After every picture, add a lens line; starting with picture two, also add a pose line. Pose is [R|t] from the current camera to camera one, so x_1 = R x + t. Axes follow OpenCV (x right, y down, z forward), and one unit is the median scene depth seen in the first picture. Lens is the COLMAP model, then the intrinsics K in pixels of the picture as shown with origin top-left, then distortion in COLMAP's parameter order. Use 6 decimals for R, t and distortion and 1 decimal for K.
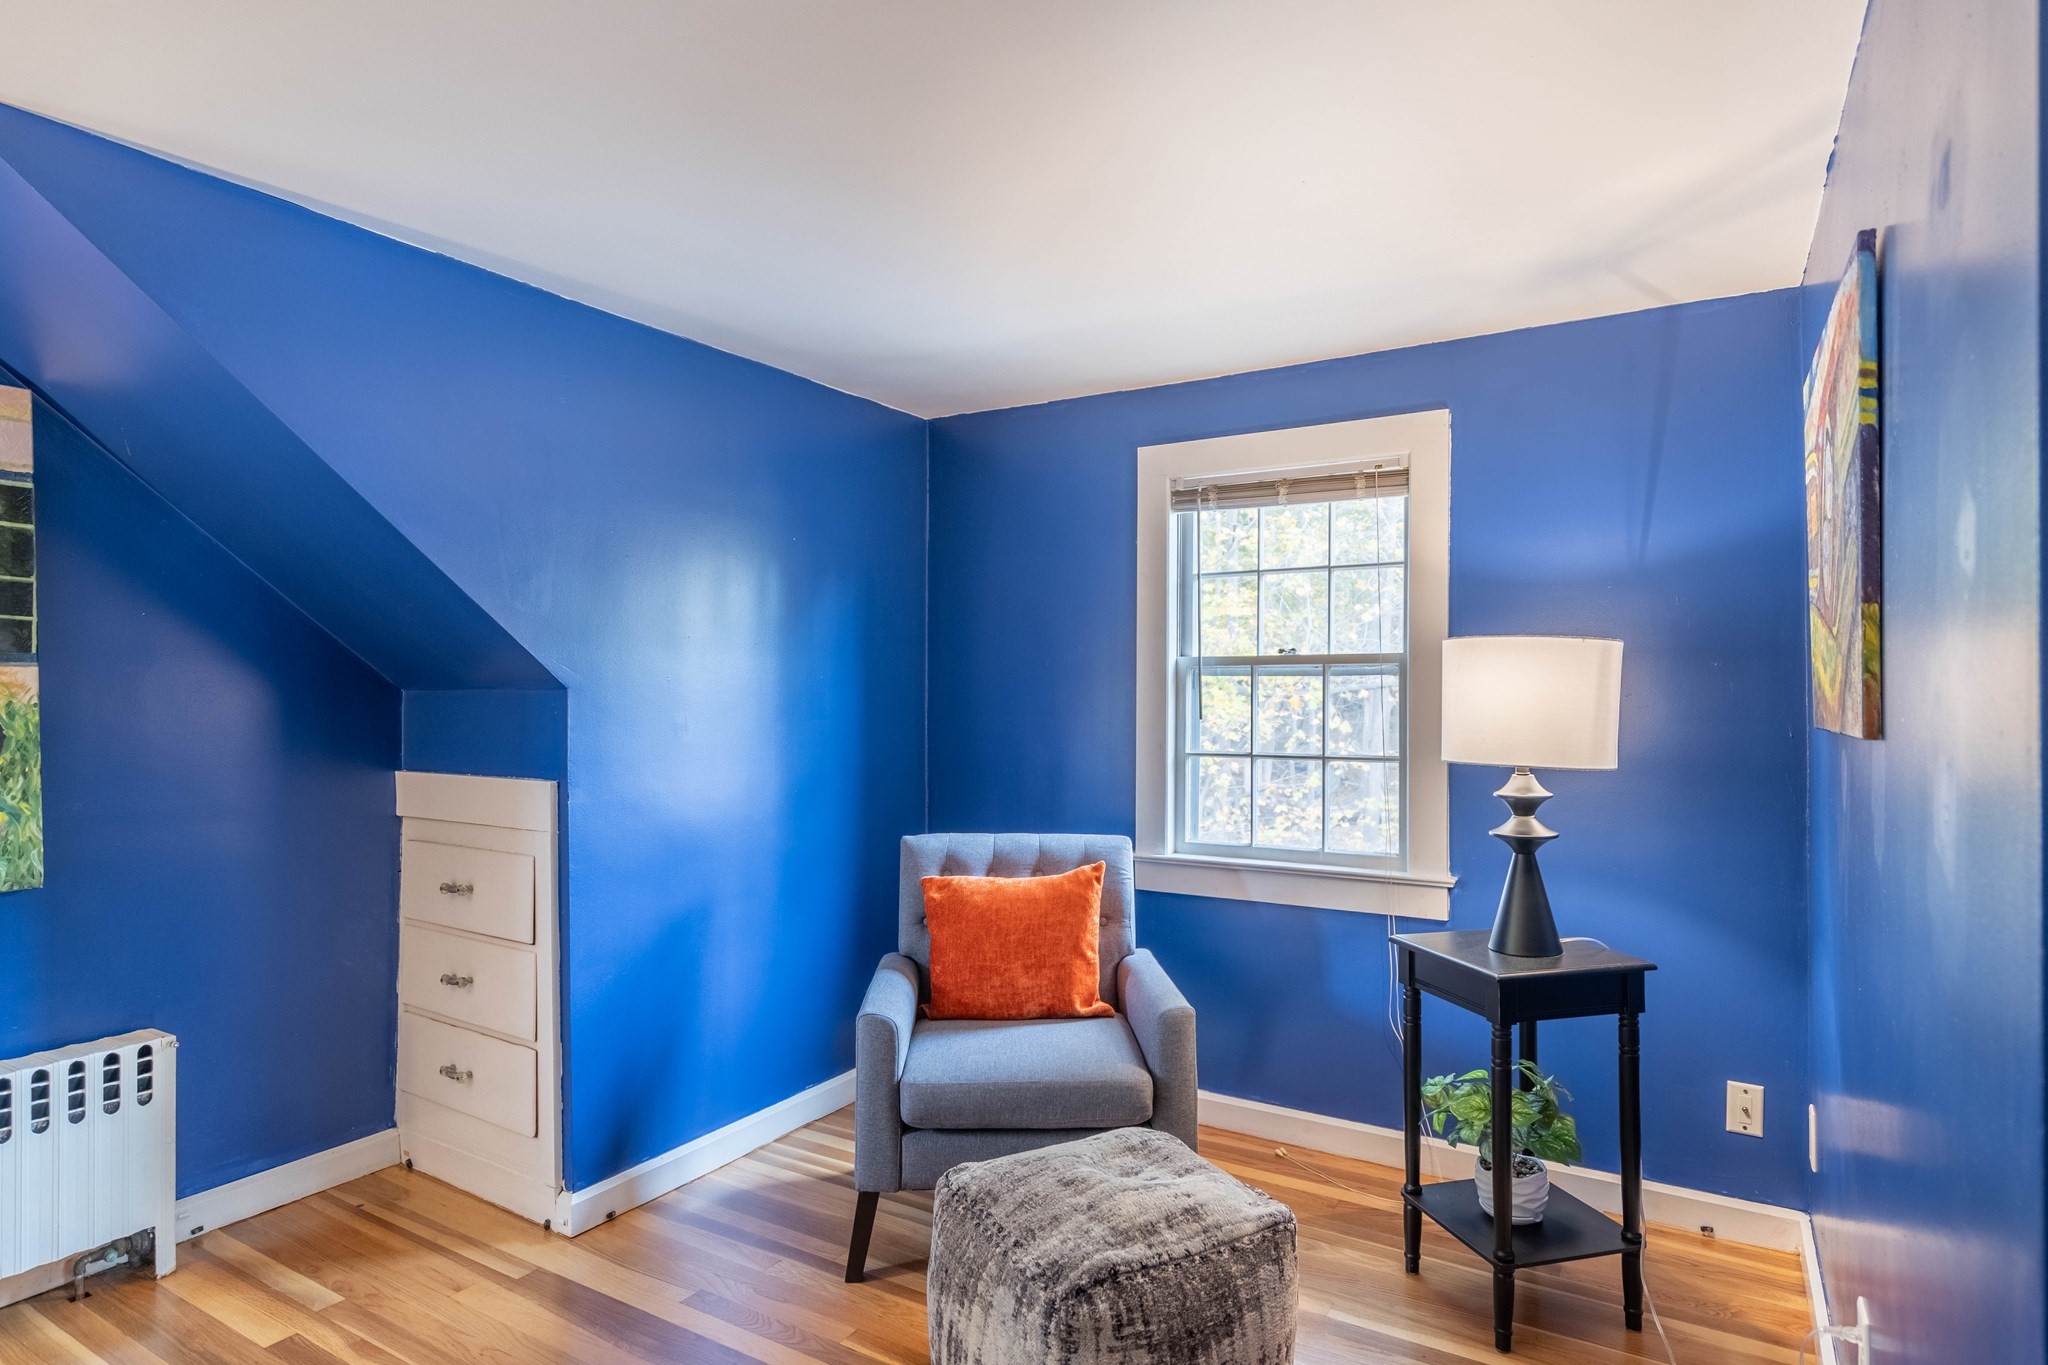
lens RADIAL K [[1135.1, 0, 1035.4], [0, 1135.1, 687.2], [0, 0, 1]] dist [0.002184, 0.004248]
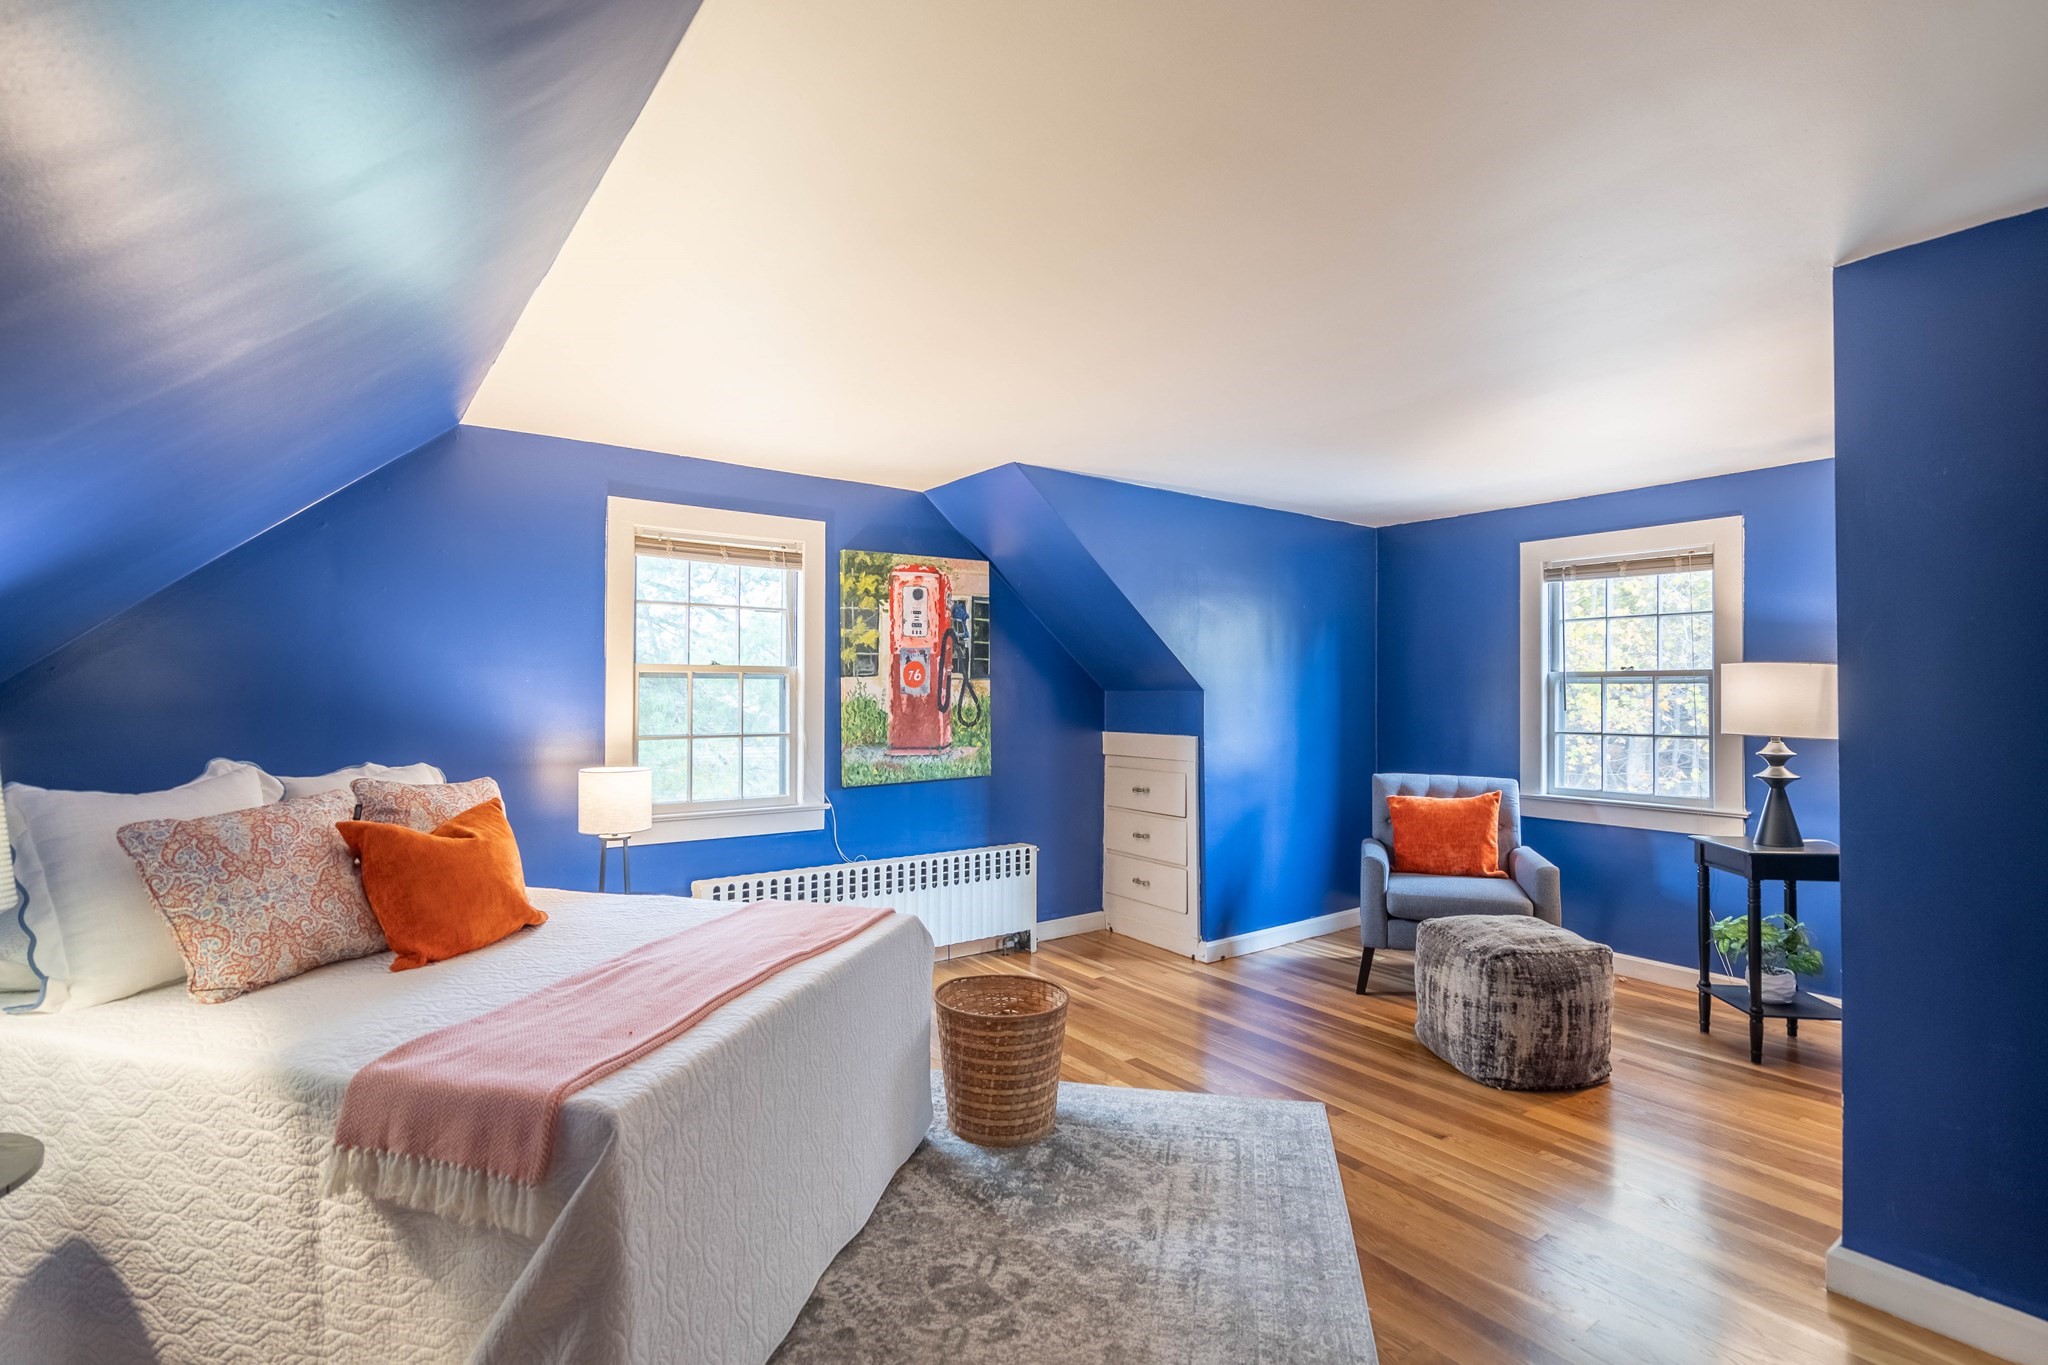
lens RADIAL K [[944.0, 0, 1018.3], [0, 944.0, 674.6], [0, 0, 1]] dist [-0.008041, 0.004956]
pose [[0.923039, -0.003817, -0.384686, -0.066157], [-0.003290, 0.999836, -0.017816, 0.003730], [0.384691, 0.017711, 0.922875, -0.622796]]
